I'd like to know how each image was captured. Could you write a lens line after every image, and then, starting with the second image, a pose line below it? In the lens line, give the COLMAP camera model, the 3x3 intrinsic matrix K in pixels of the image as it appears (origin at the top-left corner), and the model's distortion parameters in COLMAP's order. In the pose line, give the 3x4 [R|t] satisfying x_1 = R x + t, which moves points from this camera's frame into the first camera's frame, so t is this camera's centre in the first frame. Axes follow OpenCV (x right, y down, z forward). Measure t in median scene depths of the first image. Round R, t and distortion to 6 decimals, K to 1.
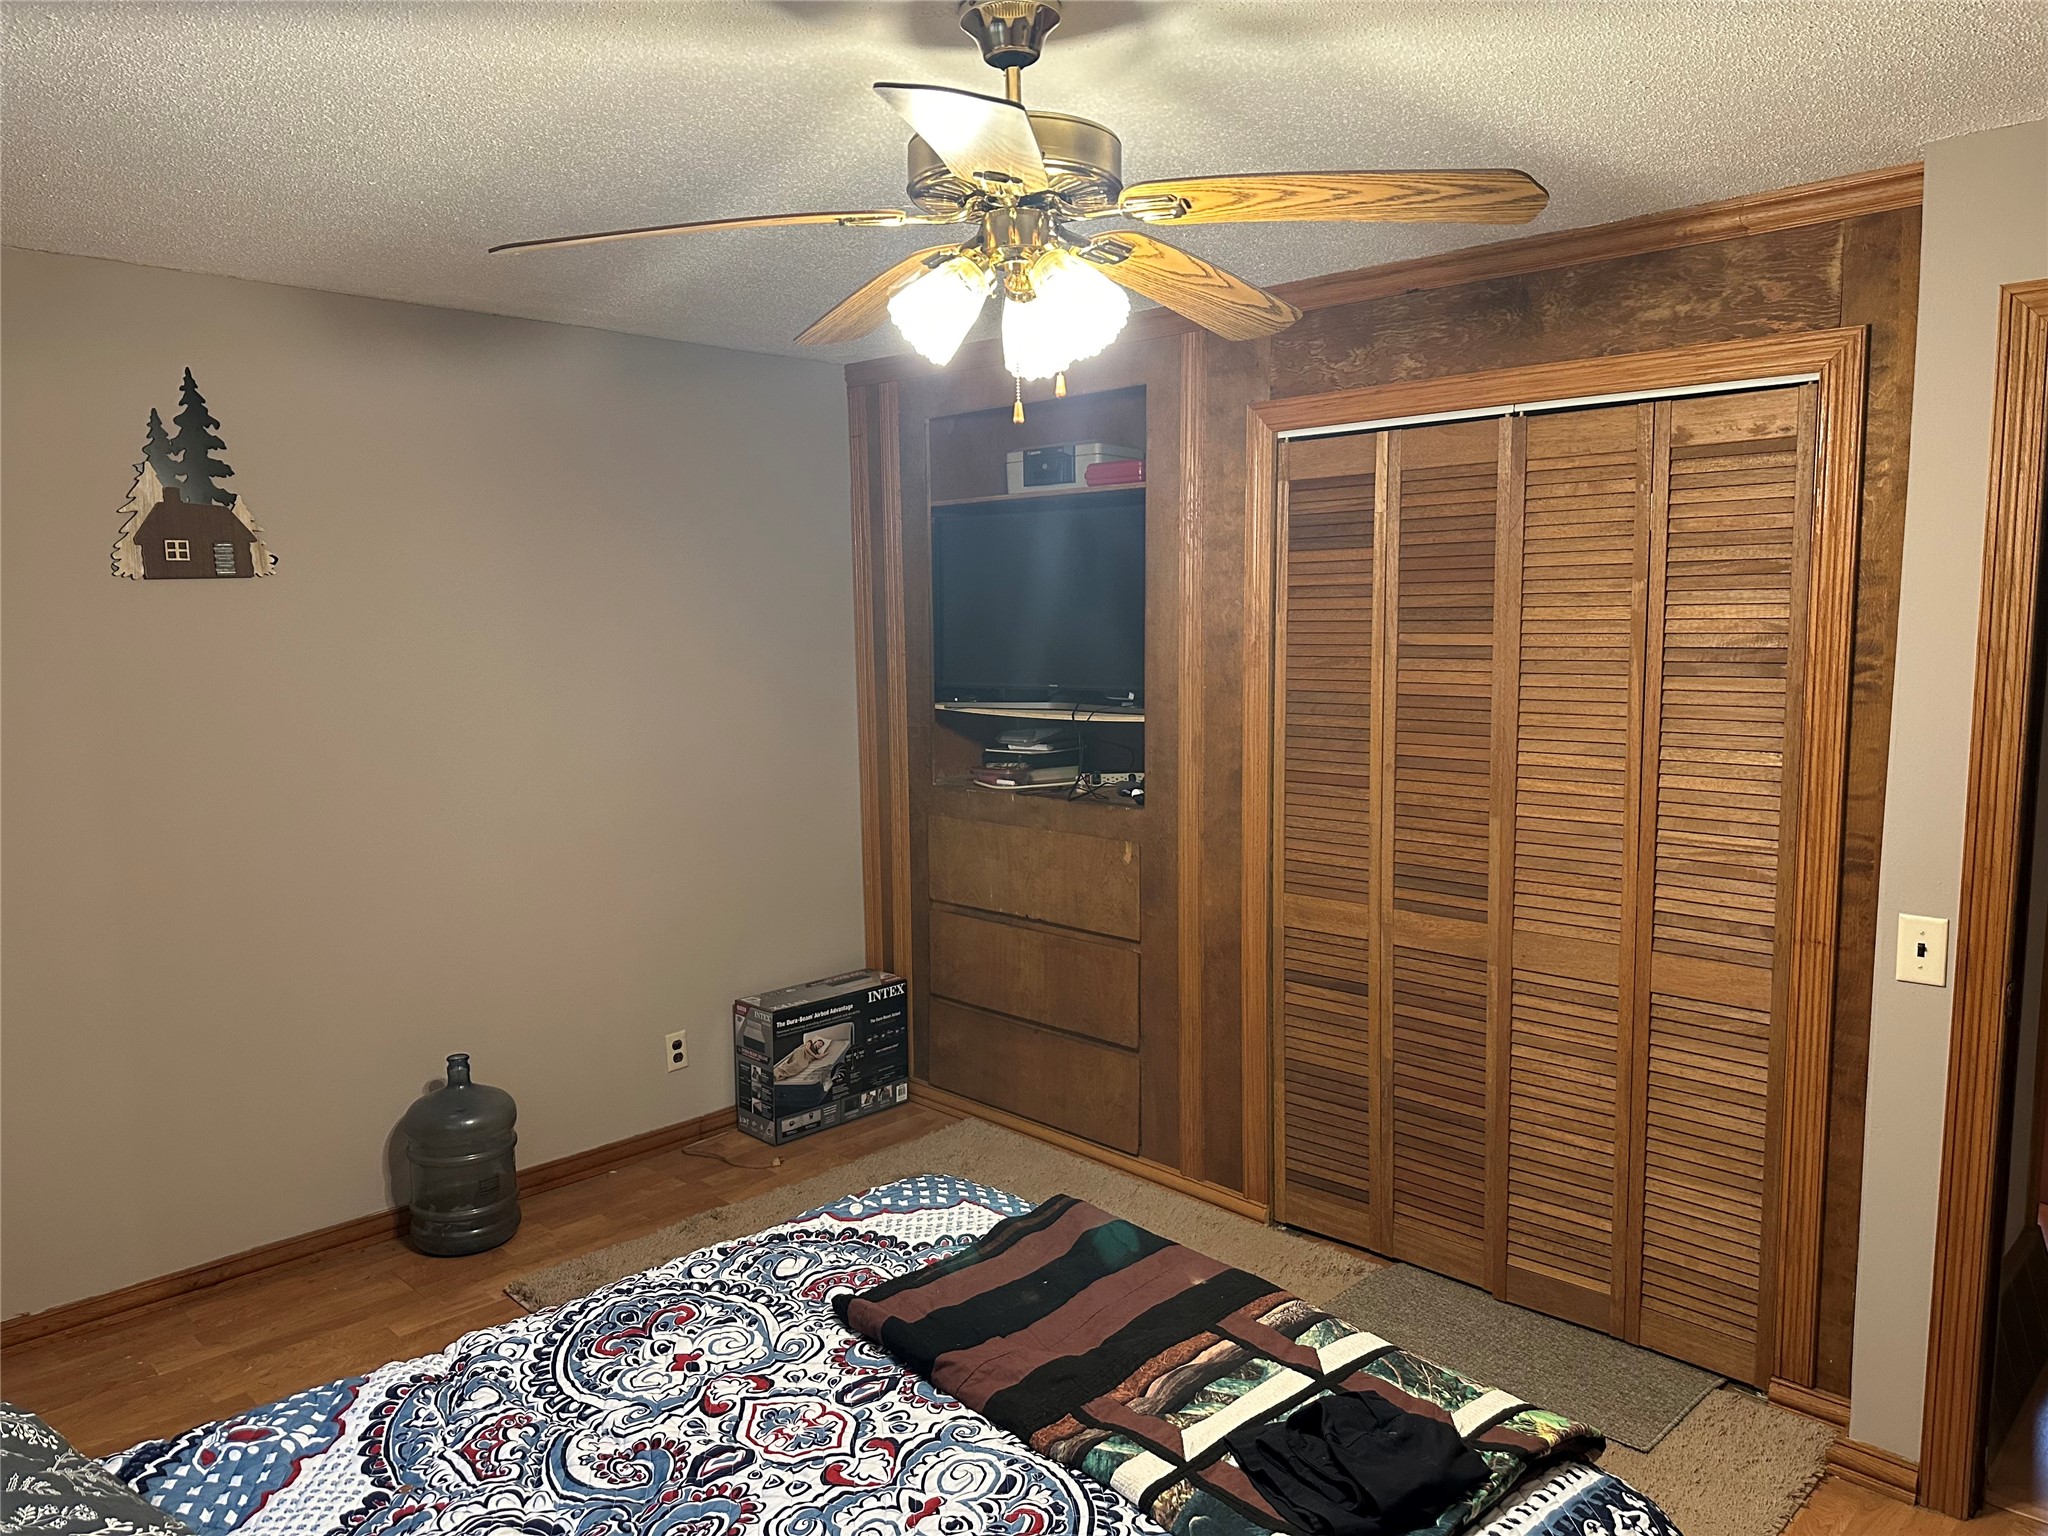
lens RADIAL K [[1444.0, 0, 1023.7], [0, 1444.0, 772.6], [0, 0, 1]] dist [0.149945, -0.191207]
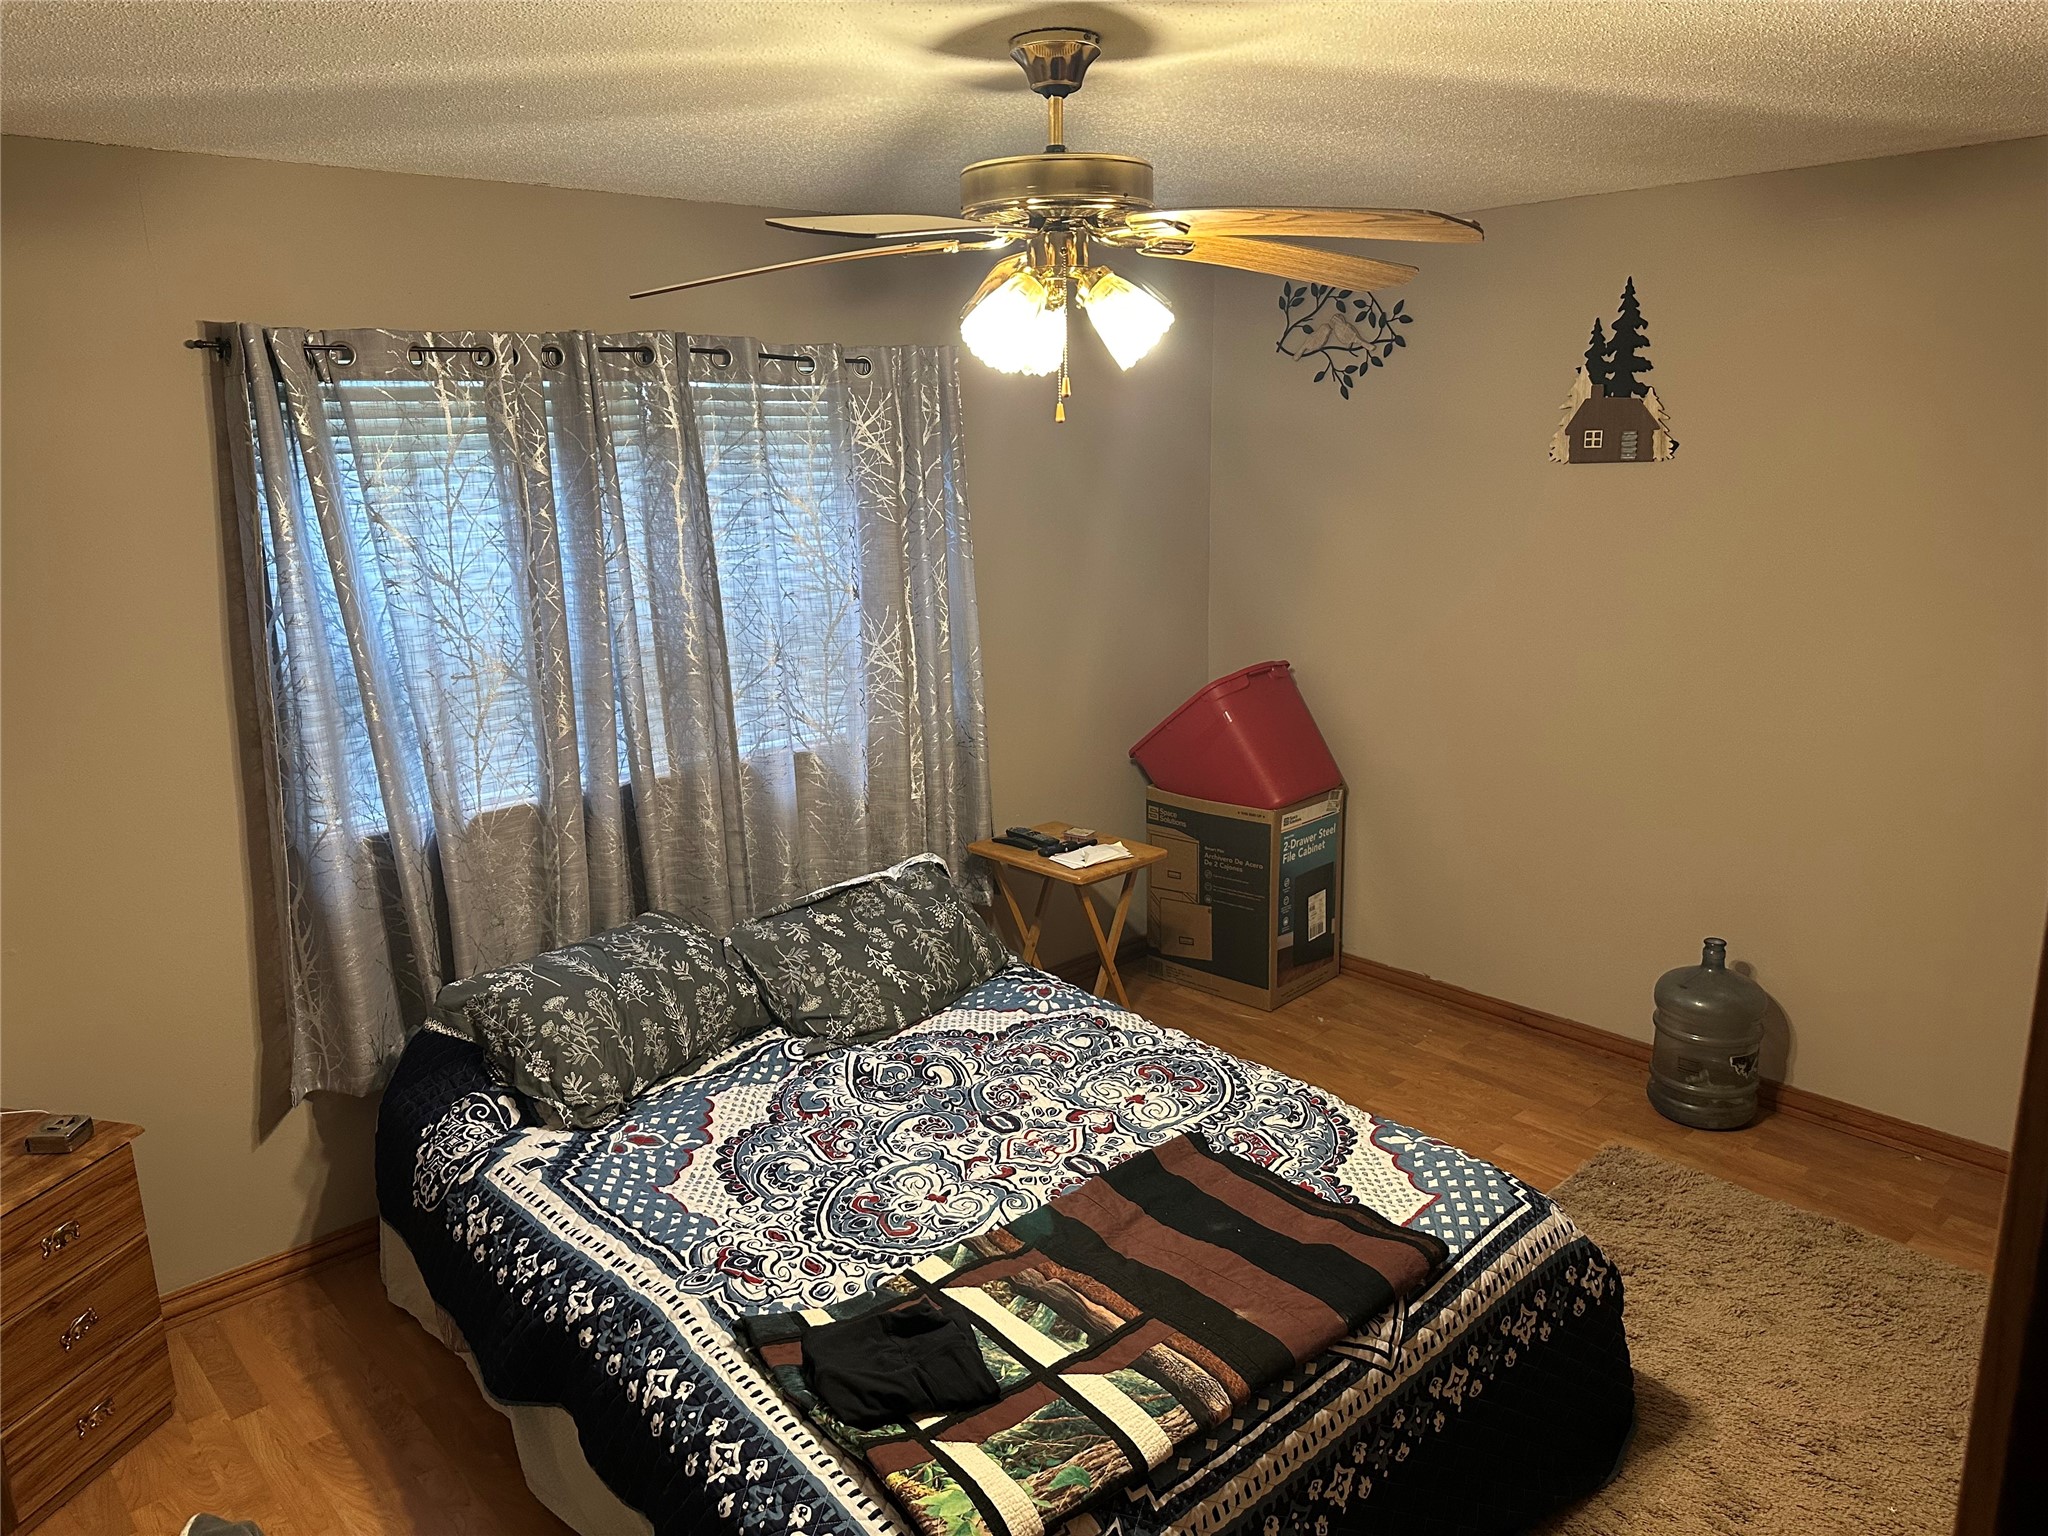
lens RADIAL K [[1444.0, 0, 1023.7], [0, 1444.0, 772.6], [0, 0, 1]] dist [0.149945, -0.191207]
pose [[-0.037200, 0.250823, -0.967318, 0.746704], [-0.100451, 0.962147, 0.253345, -0.164963], [0.994246, 0.106592, -0.010597, 0.660395]]
